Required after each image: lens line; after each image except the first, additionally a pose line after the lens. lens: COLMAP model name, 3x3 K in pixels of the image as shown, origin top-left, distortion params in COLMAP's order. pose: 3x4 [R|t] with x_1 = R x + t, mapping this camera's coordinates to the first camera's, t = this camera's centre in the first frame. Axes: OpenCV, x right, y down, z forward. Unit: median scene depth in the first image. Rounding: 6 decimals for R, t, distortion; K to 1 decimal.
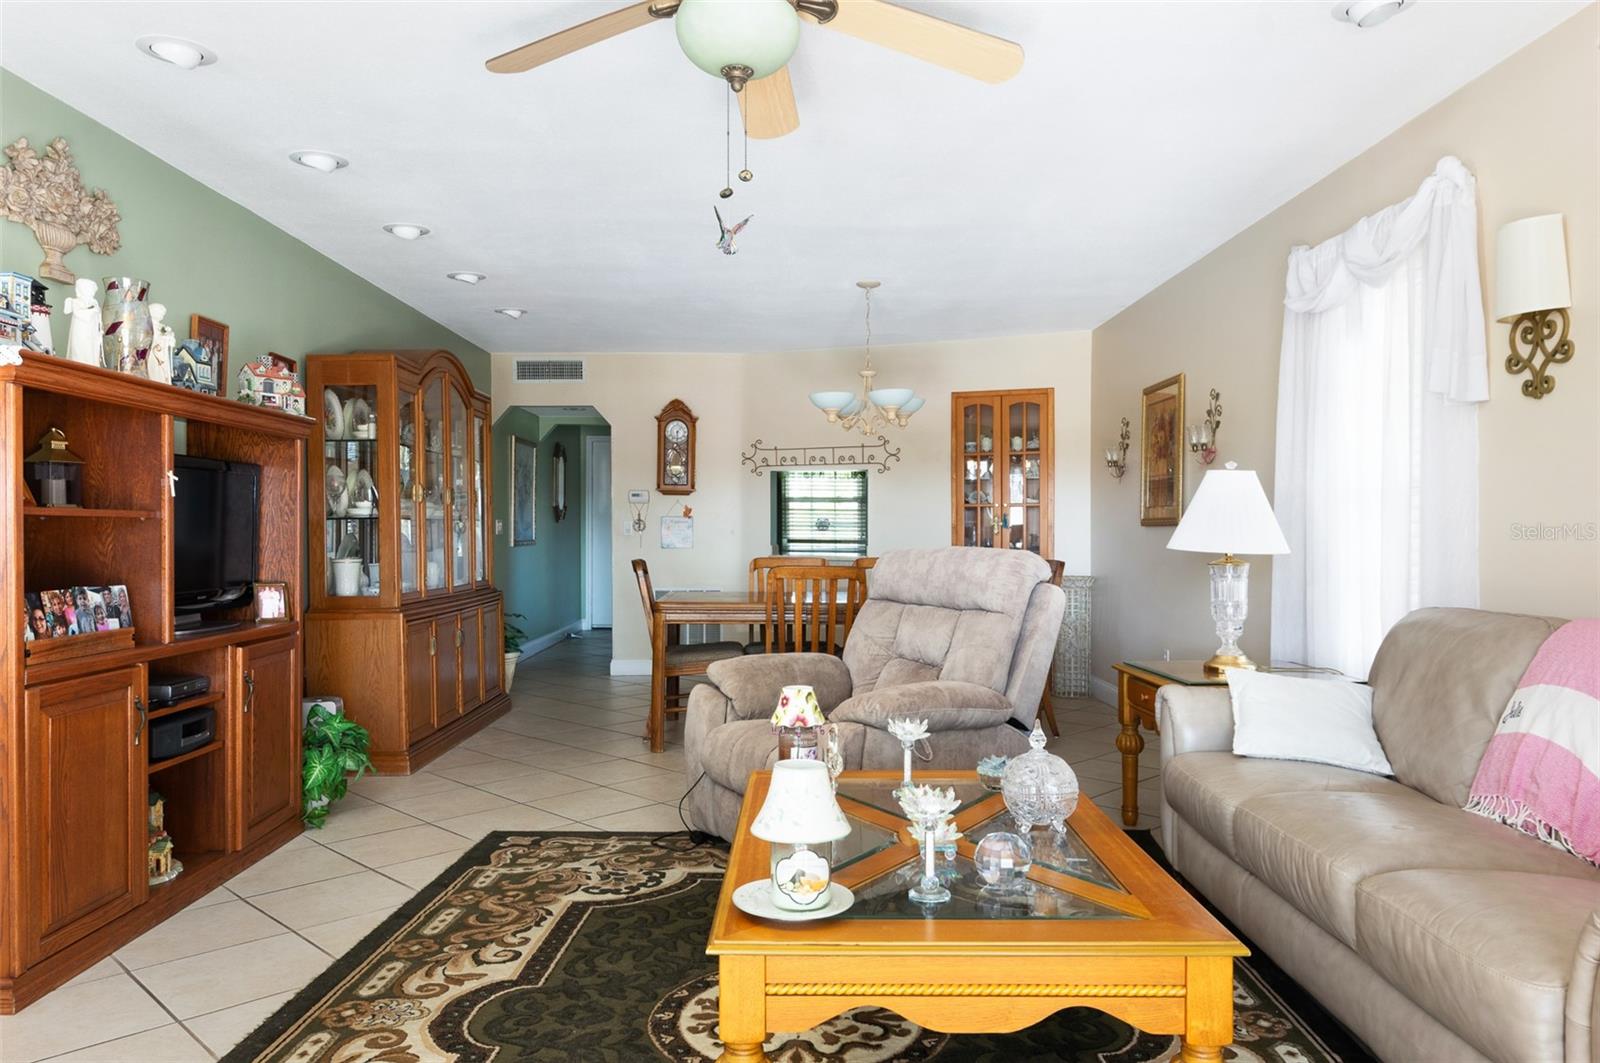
lens RADIAL K [[1113.8, 0, 786.6], [0, 1113.8, 535.8], [0, 0, 1]] dist [0.004979, 0.004122]
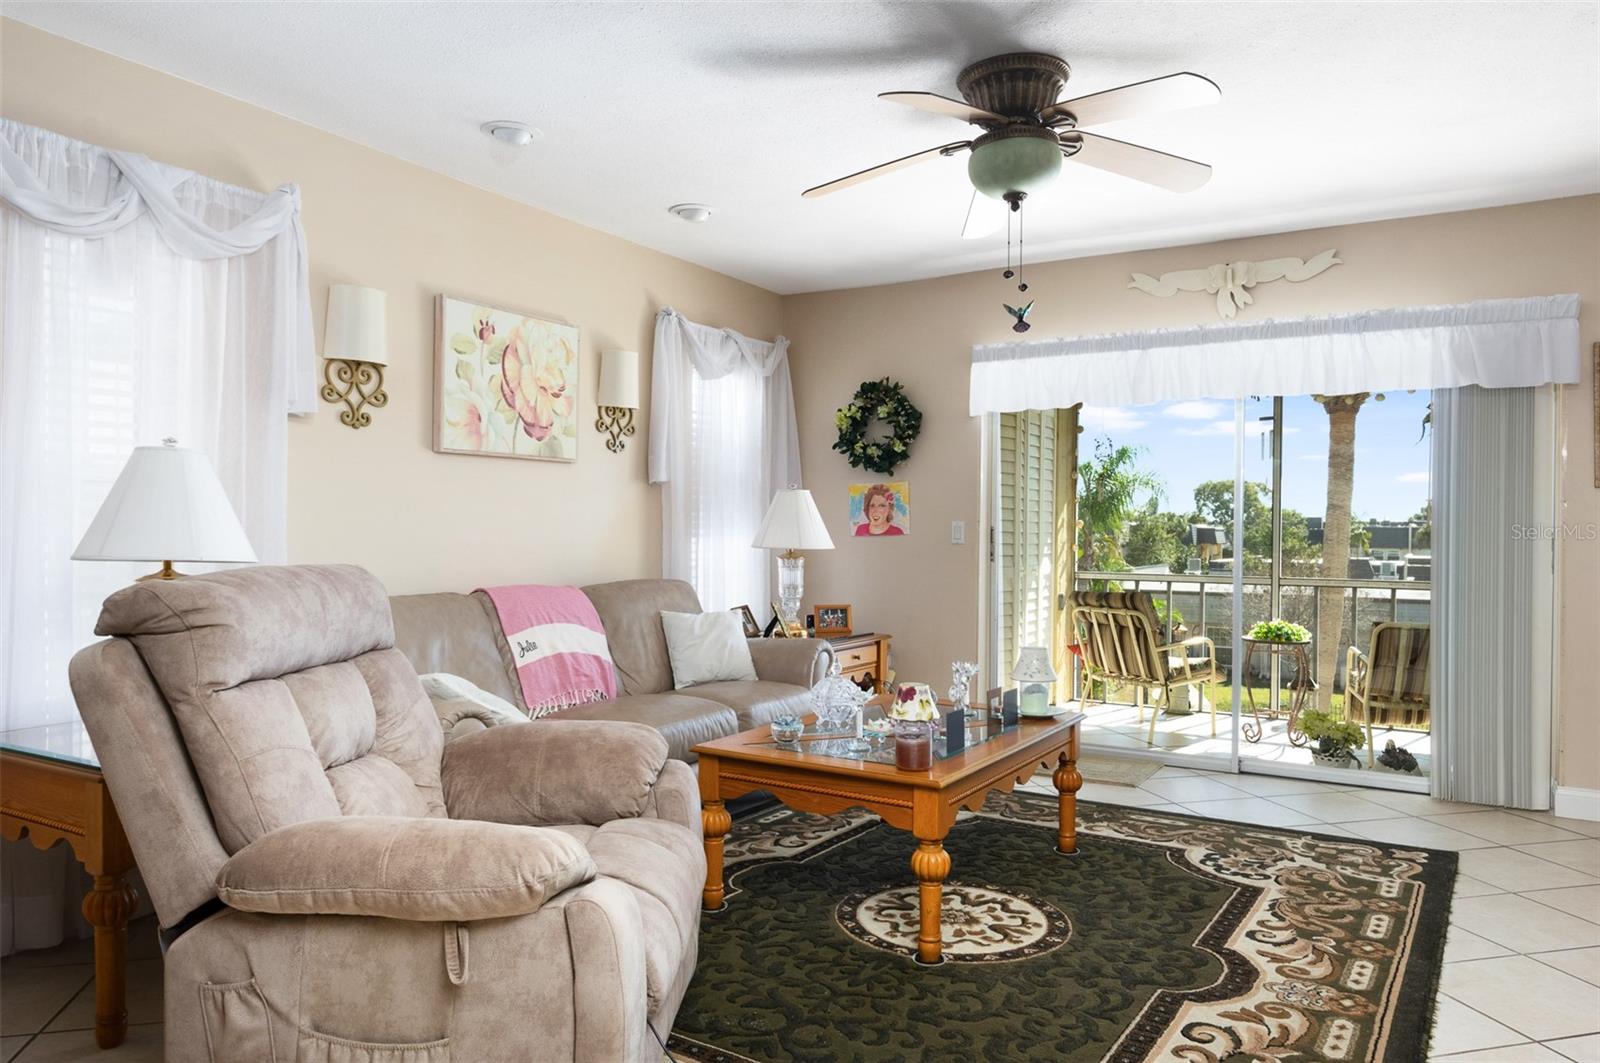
lens RADIAL K [[1113.8, 0, 790.3], [0, 1113.8, 536.2], [0, 0, 1]] dist [0.004979, 0.004122]
pose [[-0.858663, -0.010821, 0.512426, -0.360686], [-0.005473, 0.999914, 0.011945, -0.016071], [-0.512511, 0.007452, -0.858648, 1.641696]]
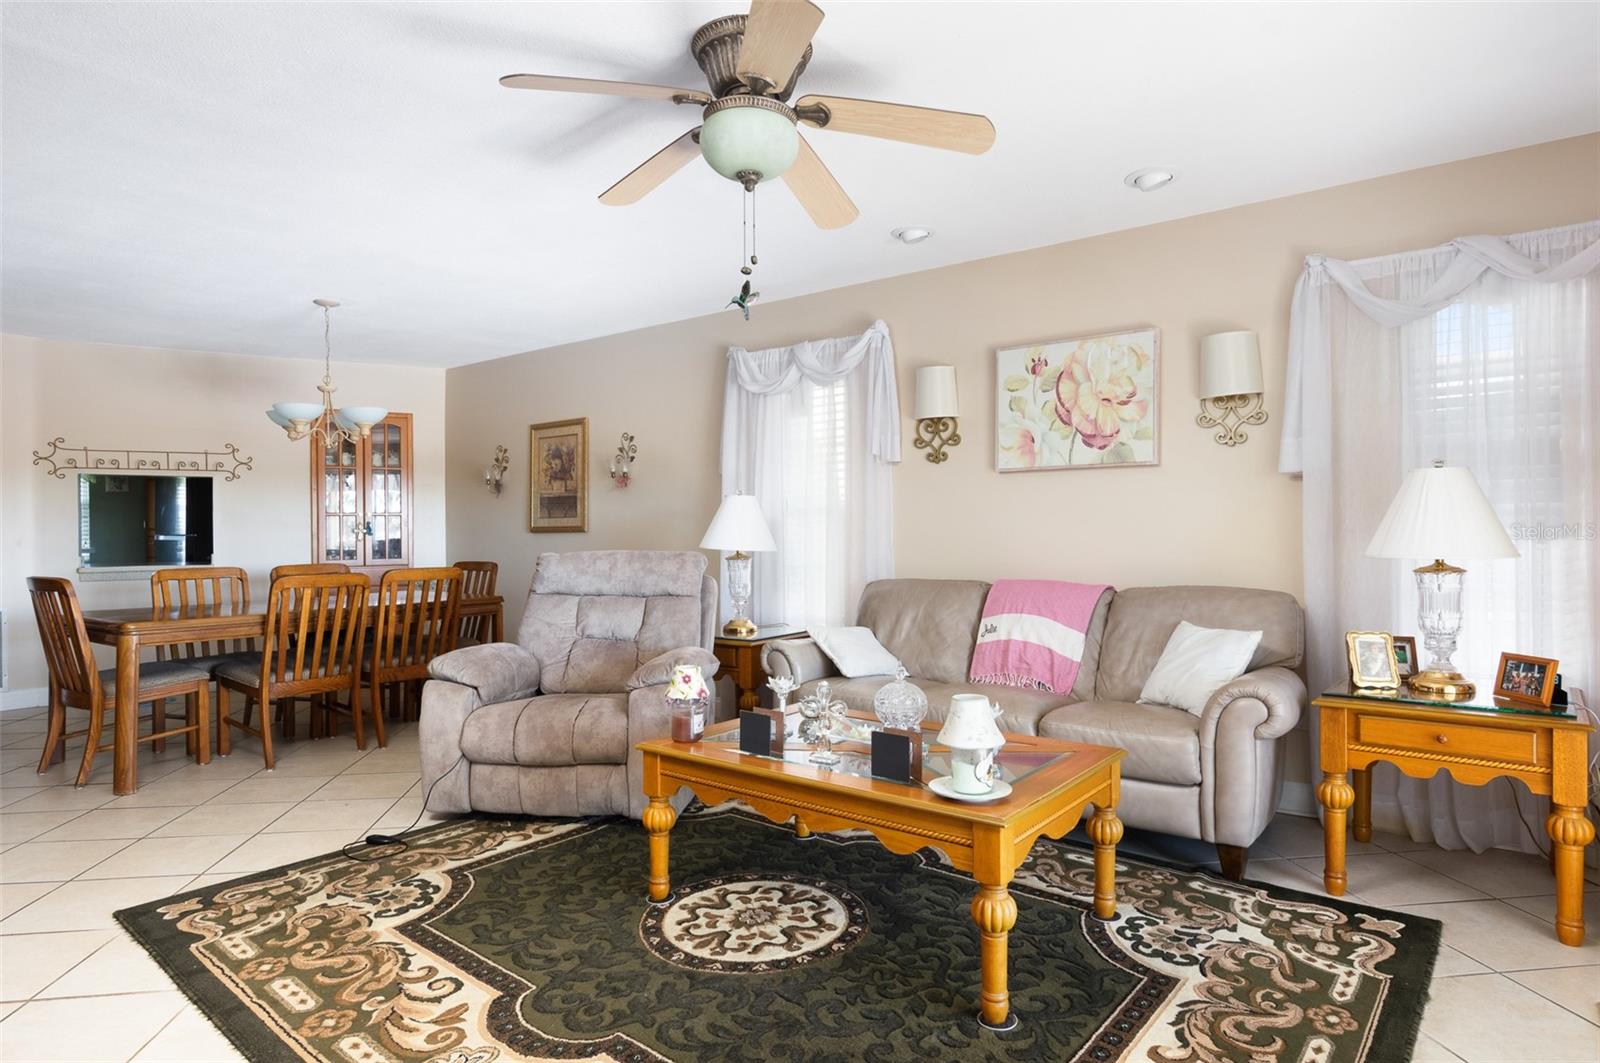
lens RADIAL K [[903.3, 0, 796.0], [0, 903.3, 536.4], [0, 0, 1]] dist [0.004657, -0.001460]
pose [[0.615226, -0.011810, 0.788262, -0.583966], [0.012010, 0.999912, 0.005607, -0.011718], [-0.788259, 0.006017, 0.615314, 0.235379]]
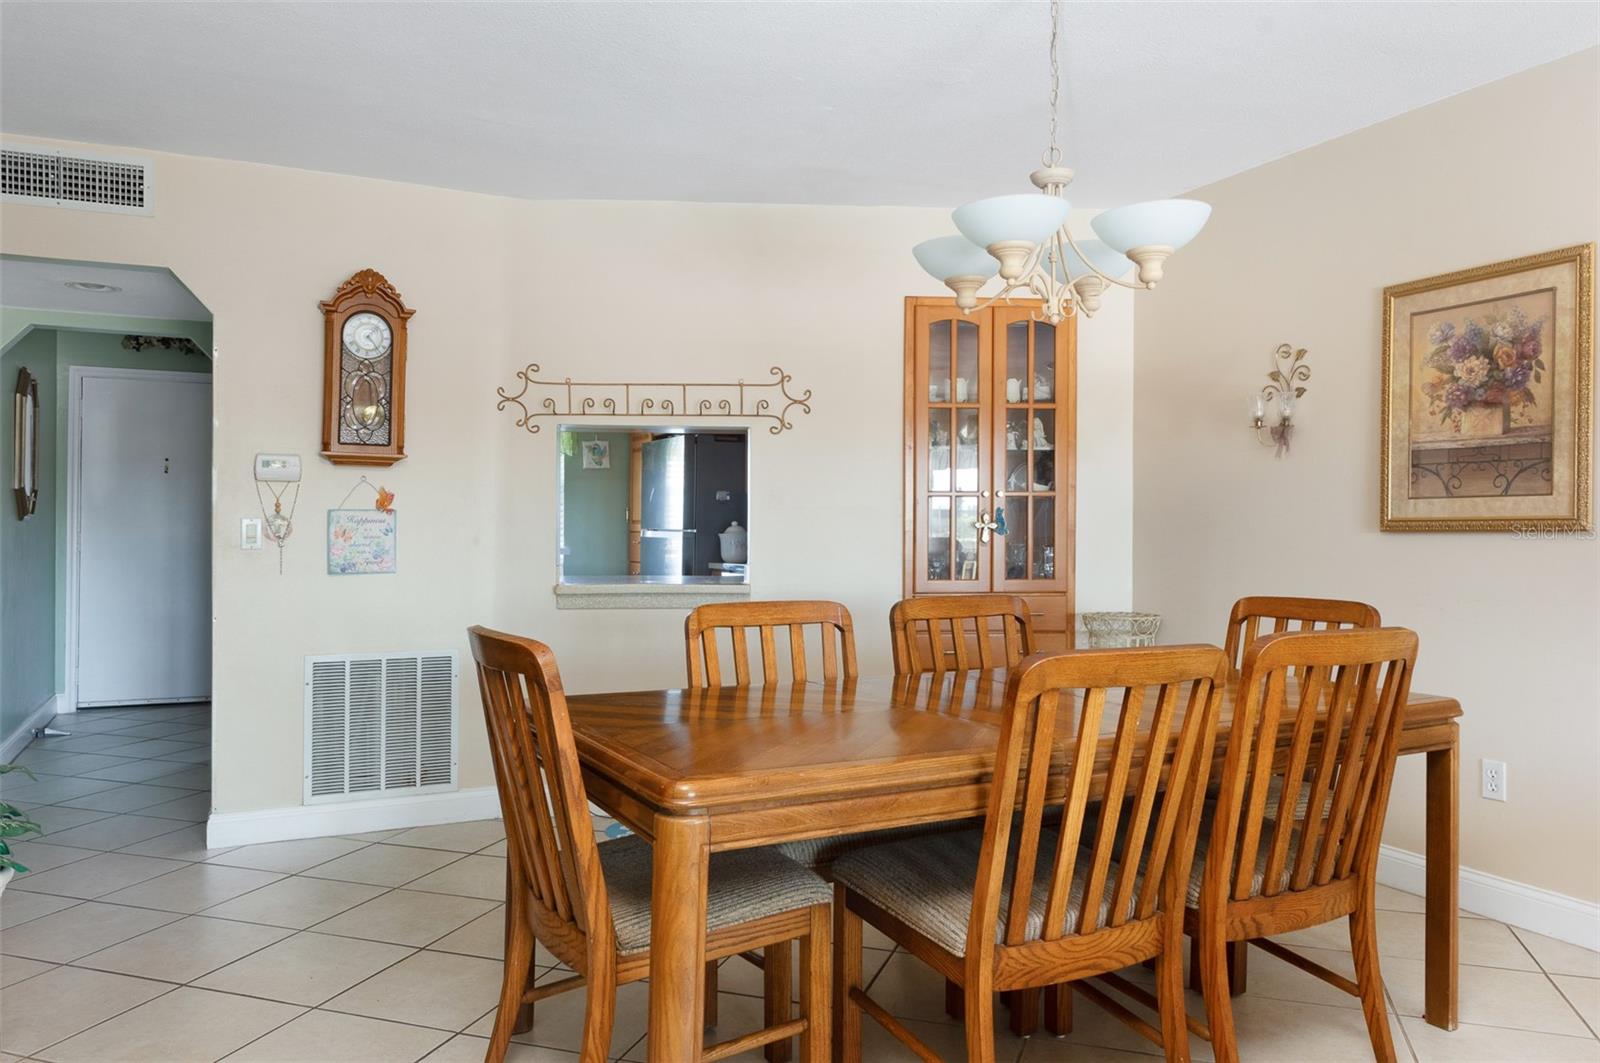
lens RADIAL K [[1113.8, 0, 811.5], [0, 1113.8, 518.6], [0, 0, 1]] dist [0.004979, 0.004122]
pose [[0.891071, 0.002832, 0.453855, -0.364945], [0.003368, 0.999912, -0.012851, -0.016027], [-0.453852, 0.012980, 0.890983, 1.186441]]
